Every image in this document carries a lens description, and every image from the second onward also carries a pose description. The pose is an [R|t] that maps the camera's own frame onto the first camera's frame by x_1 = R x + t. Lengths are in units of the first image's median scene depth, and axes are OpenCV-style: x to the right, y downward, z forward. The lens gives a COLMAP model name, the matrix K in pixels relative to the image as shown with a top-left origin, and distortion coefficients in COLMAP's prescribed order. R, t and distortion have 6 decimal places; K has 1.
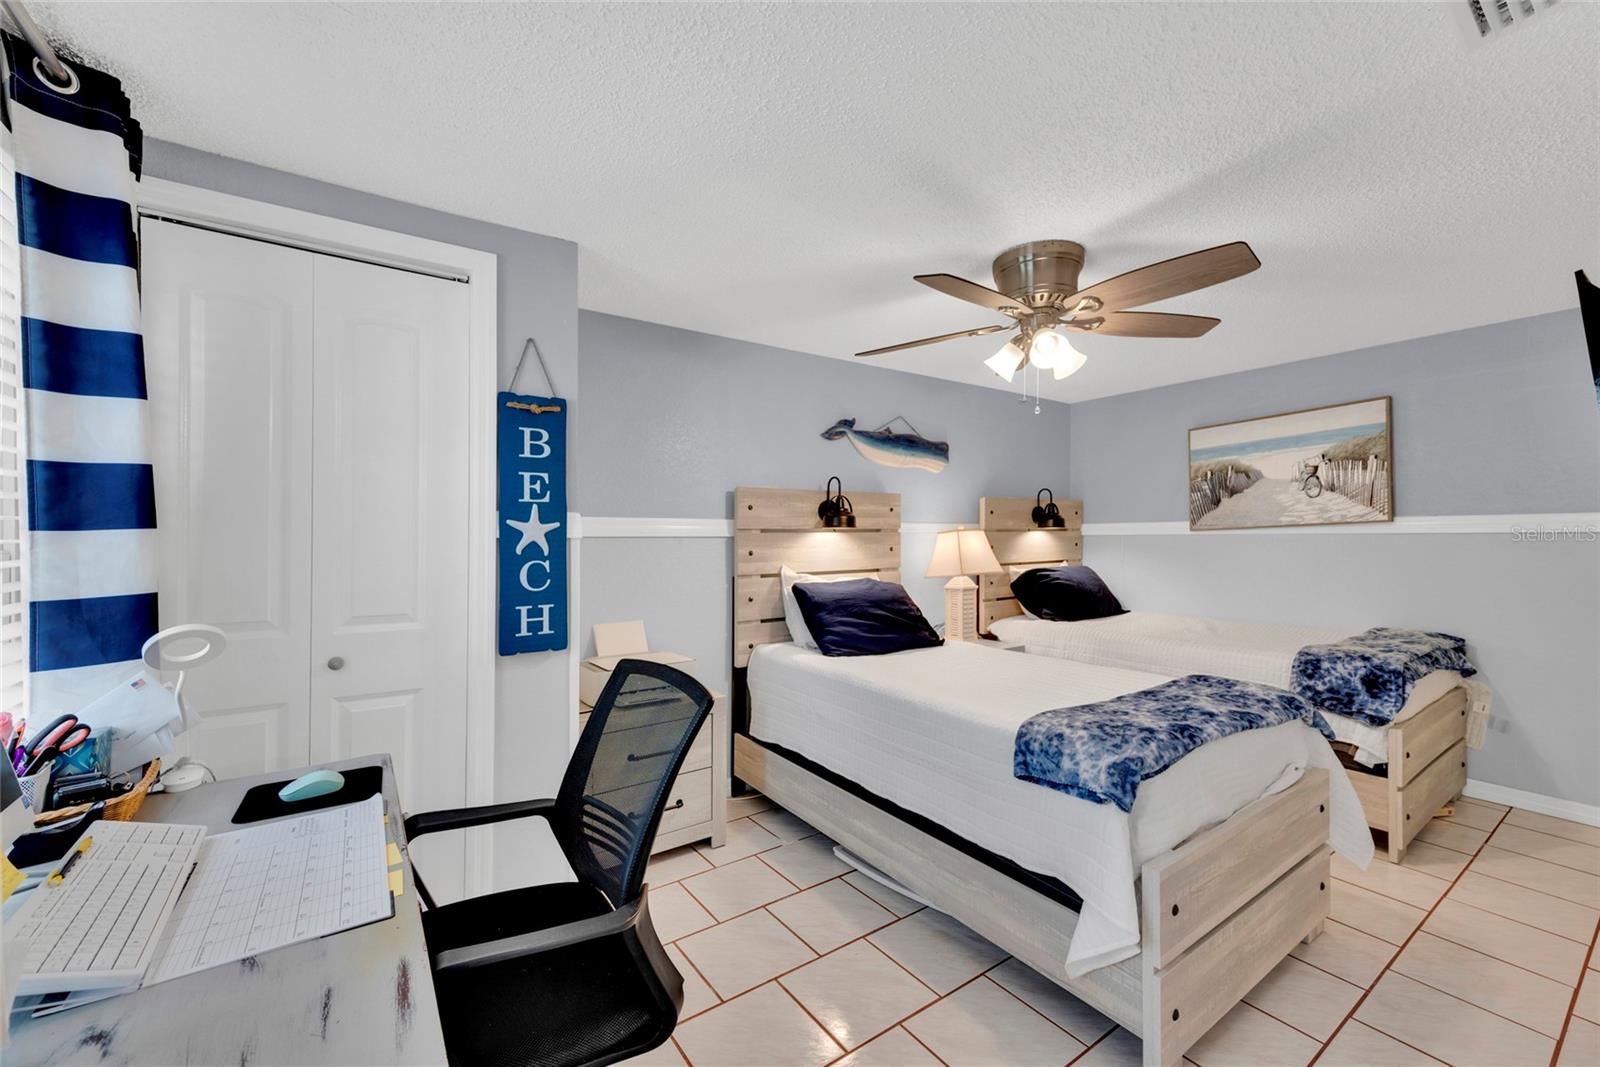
lens RADIAL K [[641.1, 0, 795.6], [0, 641.1, 534.7], [0, 0, 1]] dist [0.006573, -0.001746]
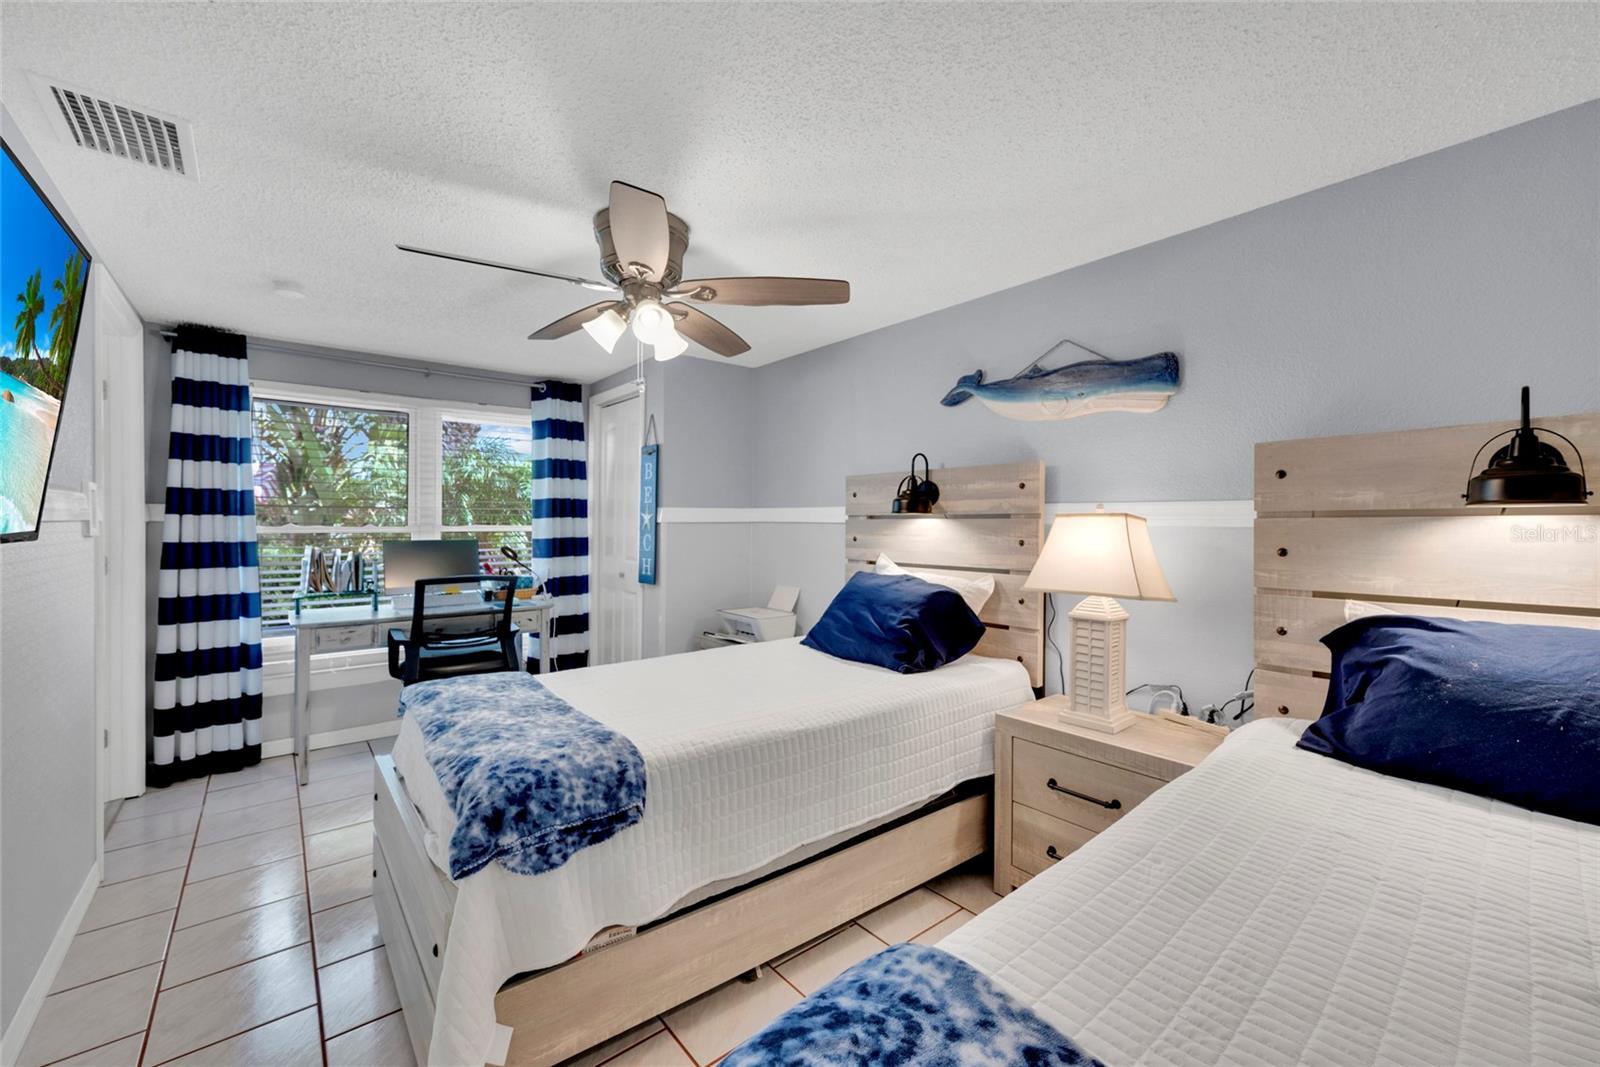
lens RADIAL K [[641.1, 0, 797.3], [0, 641.1, 524.3], [0, 0, 1]] dist [0.006573, -0.001746]
pose [[0.079338, 0.009194, -0.996805, 0.866482], [-0.002979, 0.999955, 0.008986, -0.003301], [0.996843, 0.002257, 0.079361, 0.742626]]
